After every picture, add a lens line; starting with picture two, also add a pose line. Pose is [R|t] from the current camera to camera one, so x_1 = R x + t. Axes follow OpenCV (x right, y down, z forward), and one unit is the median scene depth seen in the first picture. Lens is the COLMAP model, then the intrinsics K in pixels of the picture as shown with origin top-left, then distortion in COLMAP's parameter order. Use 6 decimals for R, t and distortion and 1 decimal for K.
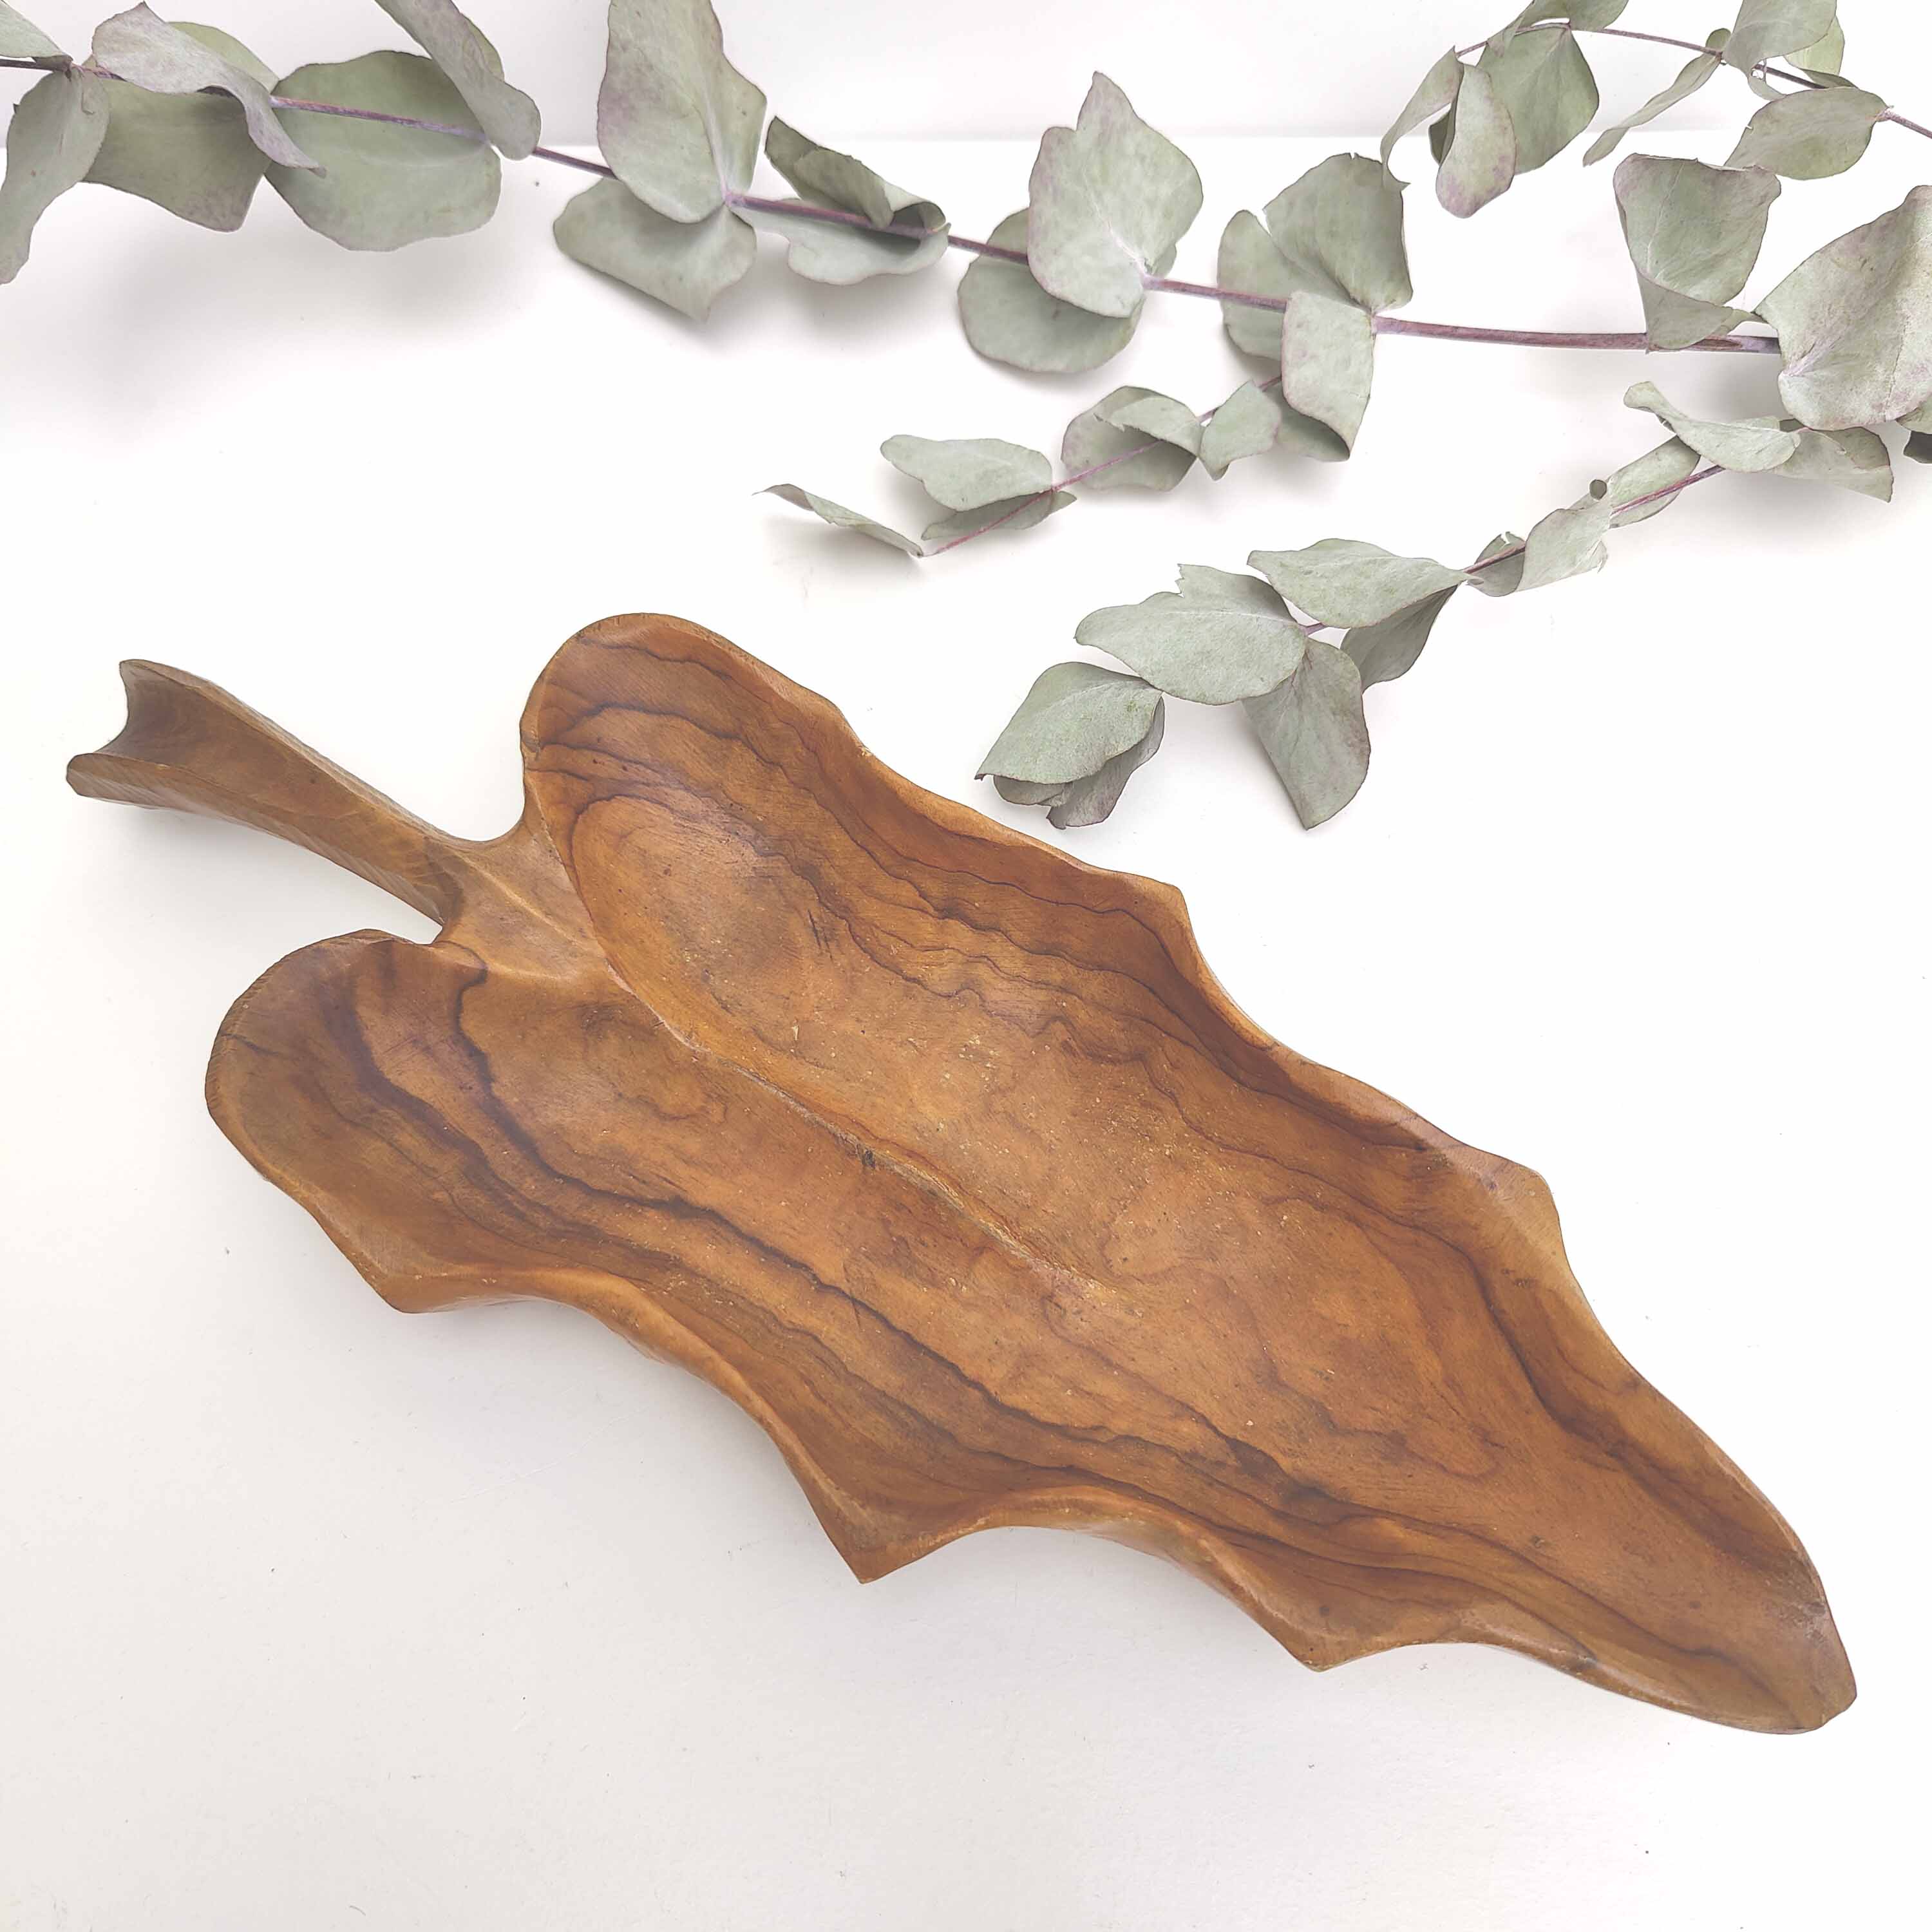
lens RADIAL K [[1819.8, 0, 966.0], [0, 1819.8, 966.0], [0, 0, 1]] dist [-0.024761, 0.063379]
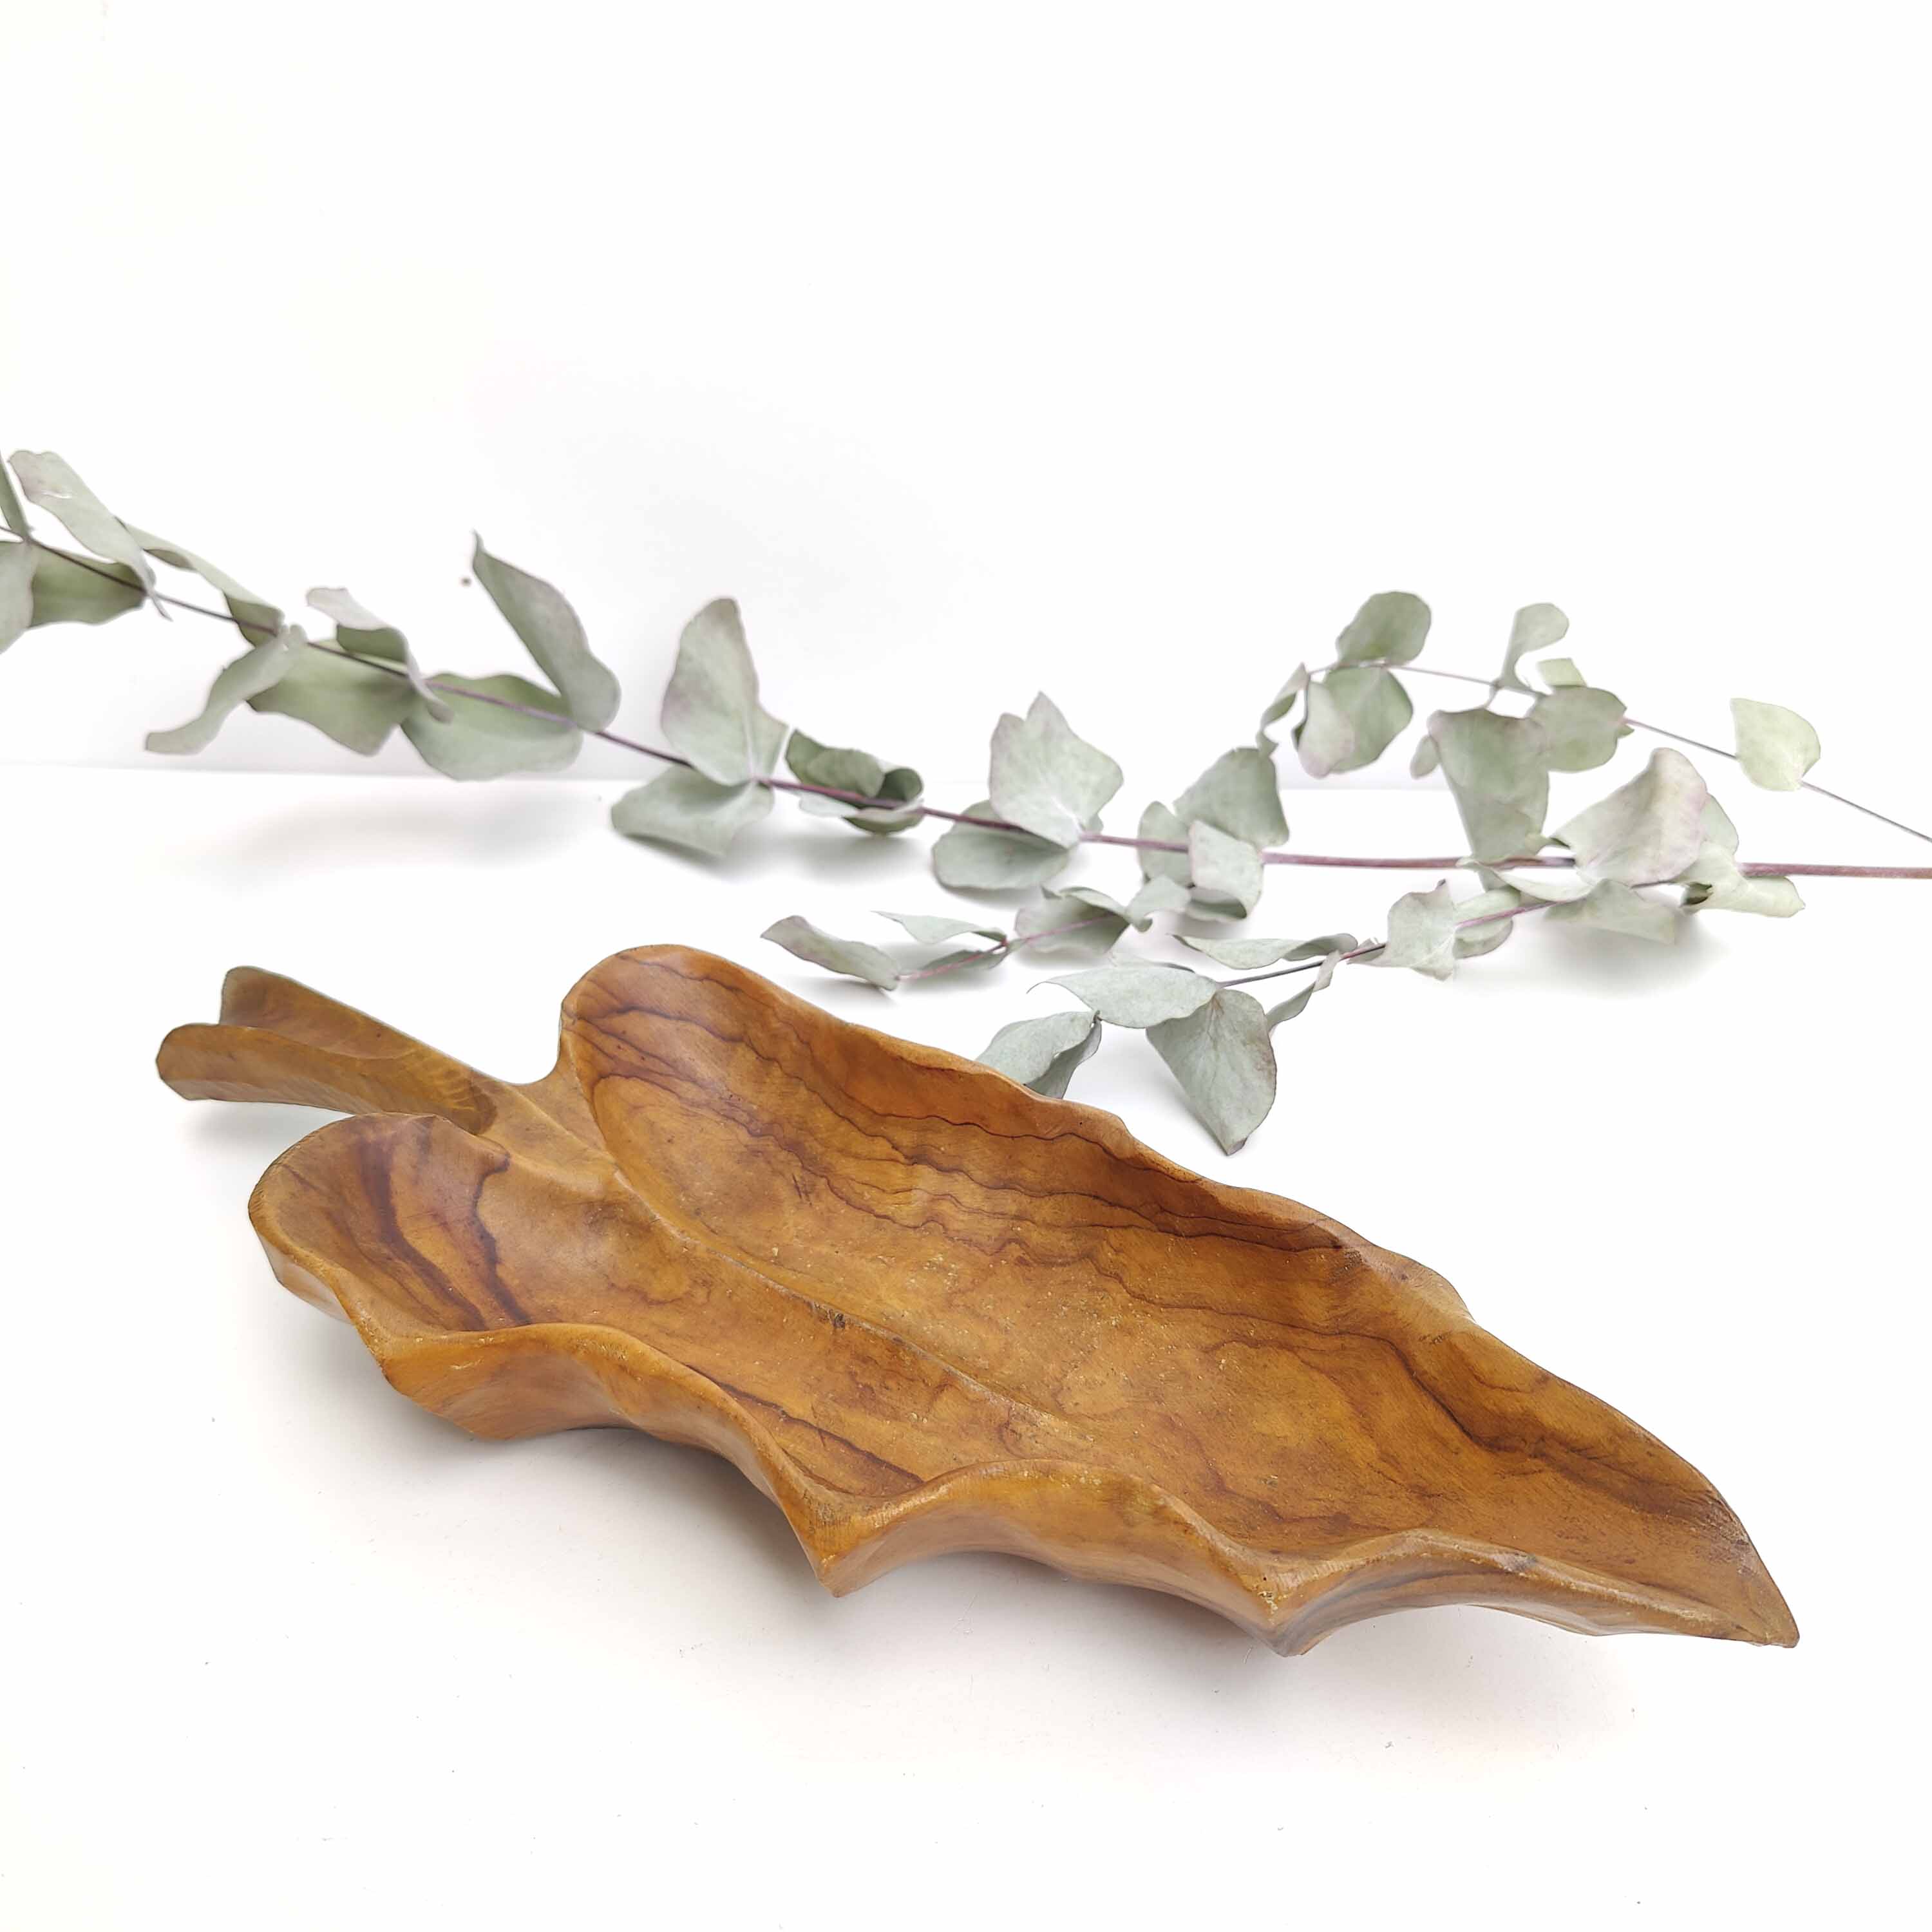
lens RADIAL K [[1819.8, 0, 966.0], [0, 1819.8, 966.0], [0, 0, 1]] dist [-0.024761, 0.063379]
pose [[0.999077, 0.034821, 0.025138, -0.012349], [-0.016376, 0.849978, -0.526564, 0.482420], [-0.039702, 0.525667, 0.849764, -0.035413]]
